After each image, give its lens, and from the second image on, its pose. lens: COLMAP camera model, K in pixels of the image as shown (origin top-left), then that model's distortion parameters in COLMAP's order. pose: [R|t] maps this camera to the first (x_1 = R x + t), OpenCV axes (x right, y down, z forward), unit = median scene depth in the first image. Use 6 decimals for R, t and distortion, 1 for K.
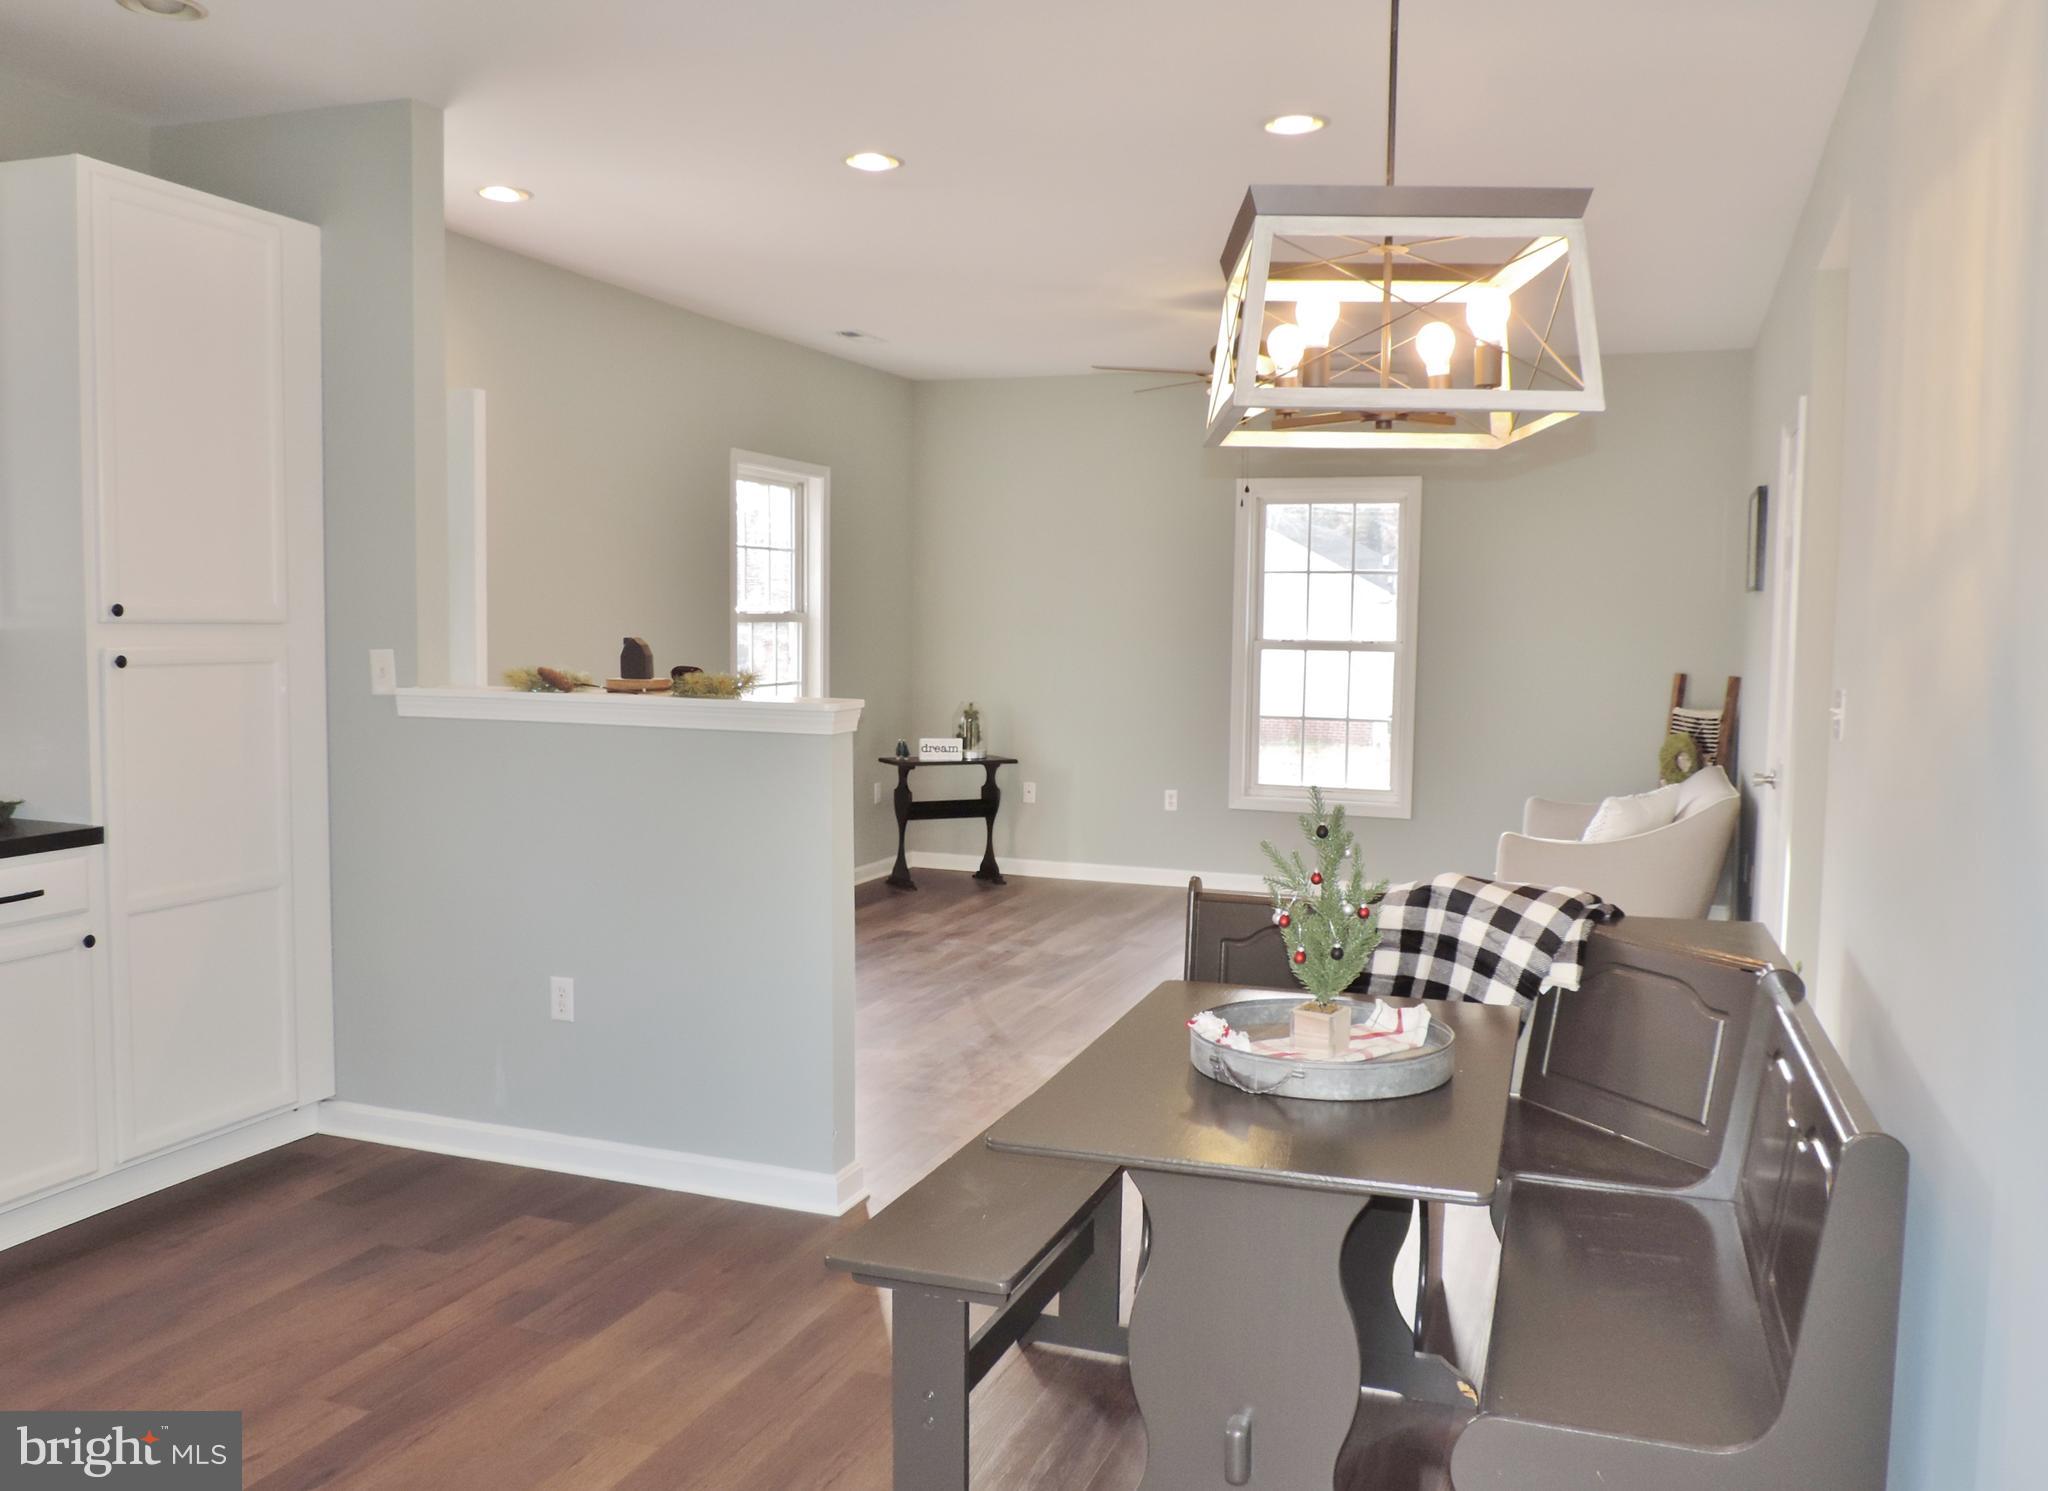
lens RADIAL K [[1656.6, 0, 1023.9], [0, 1656.6, 754.7], [0, 0, 1]] dist [-0.029676, 0.007564]
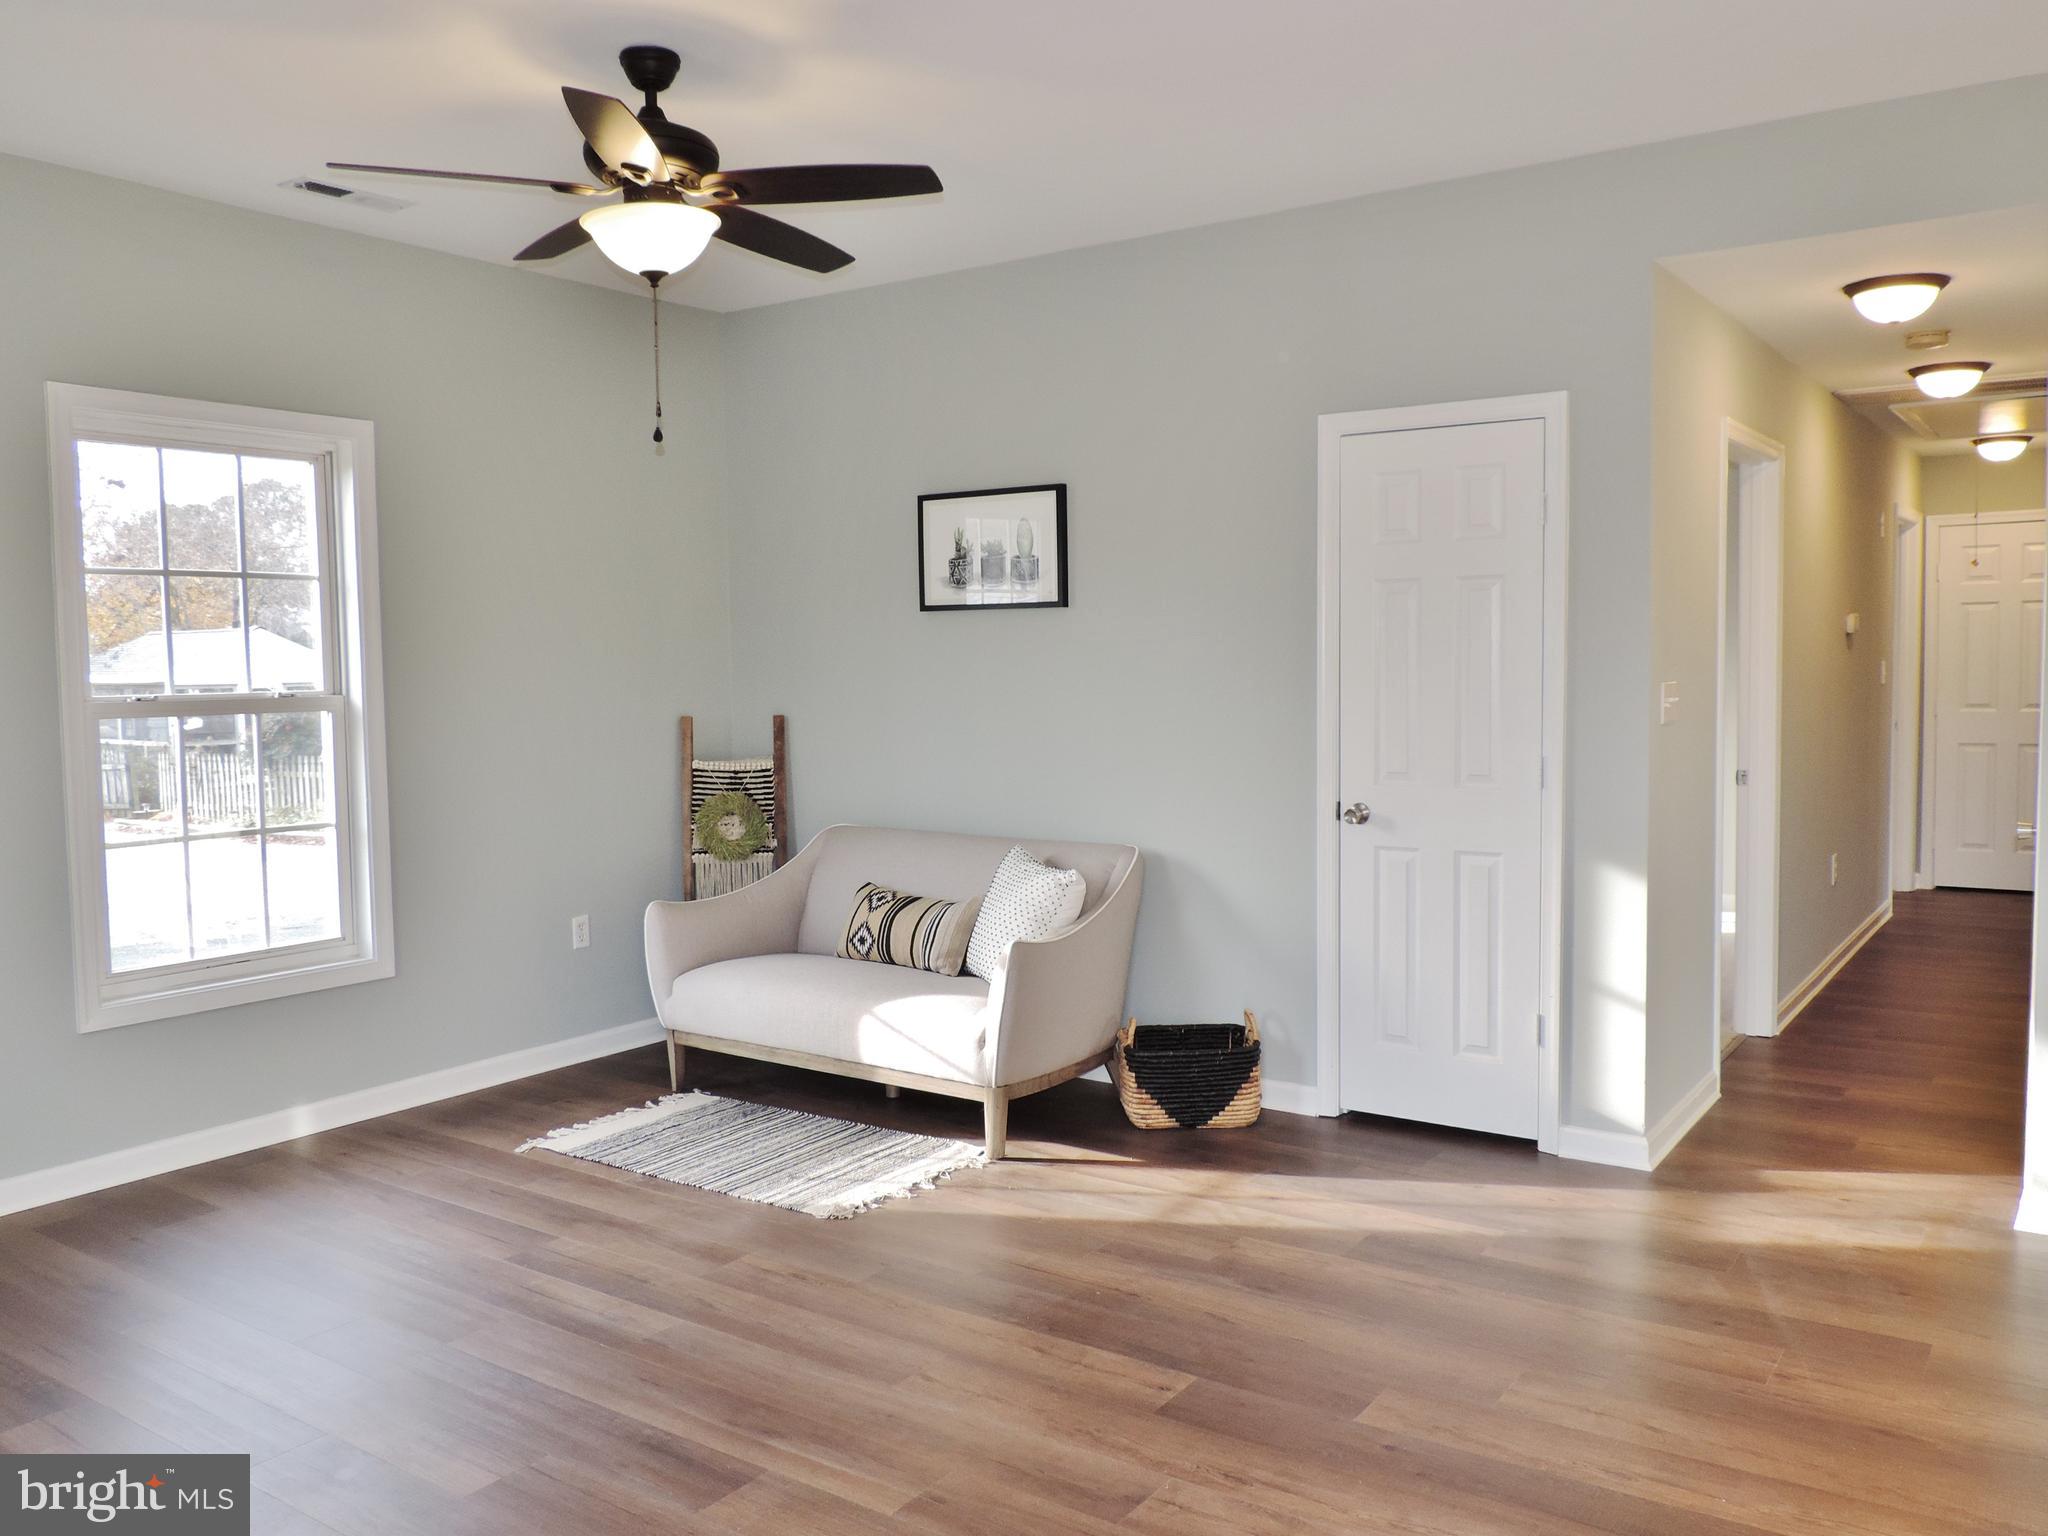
lens RADIAL K [[1614.2, 0, 1035.2], [0, 1614.2, 760.0], [0, 0, 1]] dist [-0.026506, 0.002983]
pose [[0.246509, -0.075837, 0.966169, -0.301140], [0.099240, 0.993668, 0.052676, -0.052851], [-0.964046, 0.082897, 0.252474, 0.649312]]
